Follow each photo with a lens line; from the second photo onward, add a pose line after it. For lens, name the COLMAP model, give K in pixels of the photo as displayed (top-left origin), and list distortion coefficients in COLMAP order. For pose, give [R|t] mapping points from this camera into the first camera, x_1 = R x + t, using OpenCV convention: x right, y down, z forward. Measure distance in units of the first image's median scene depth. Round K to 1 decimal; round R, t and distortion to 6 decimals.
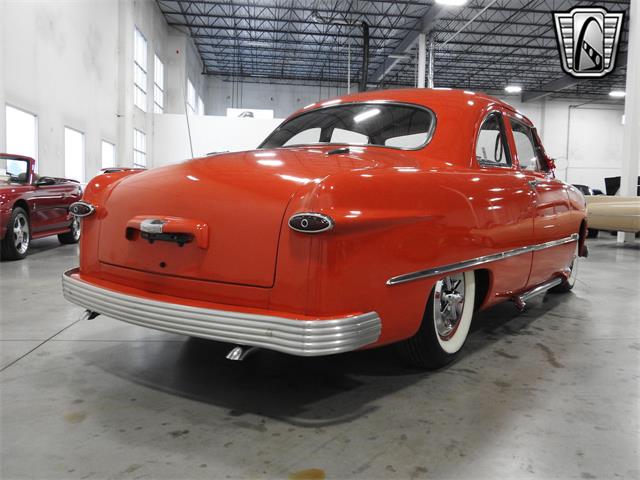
lens RADIAL K [[542.7, 0, 317.7], [0, 542.7, 231.9], [0, 0, 1]] dist [0.016212, -0.002741]
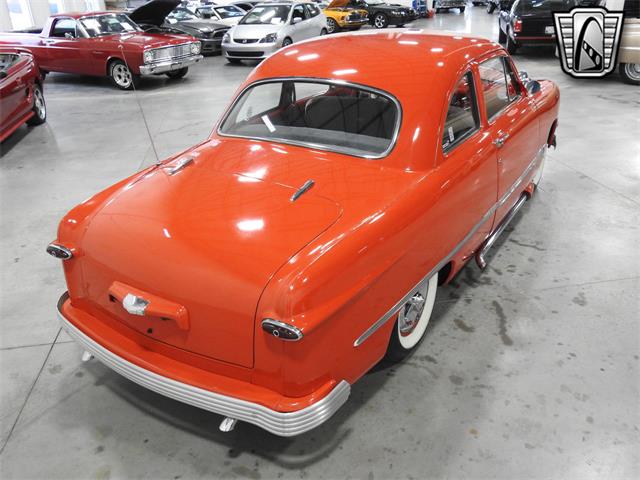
lens RADIAL K [[542.7, 0, 320.3], [0, 542.7, 228.8], [0, 0, 1]] dist [0.016212, -0.002741]
pose [[0.997057, -0.073209, 0.022773, 0.033922], [0.060235, 0.931746, 0.358081, -0.369725], [-0.047433, -0.355655, 0.933413, 0.026115]]
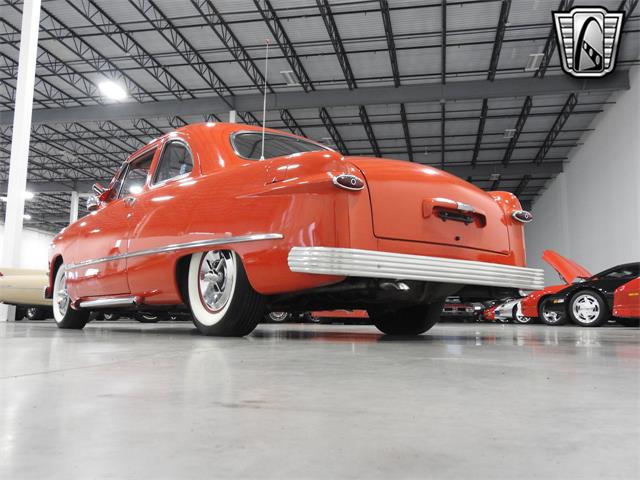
lens RADIAL K [[596.0, 0, 323.4], [0, 596.0, 228.6], [0, 0, 1]] dist [0.005272, 0.000000]
pose [[0.285318, 0.123168, 0.950486, -1.239425], [0.051644, 0.988292, -0.143570, 0.160853], [-0.957040, 0.090050, 0.275617, 0.674122]]
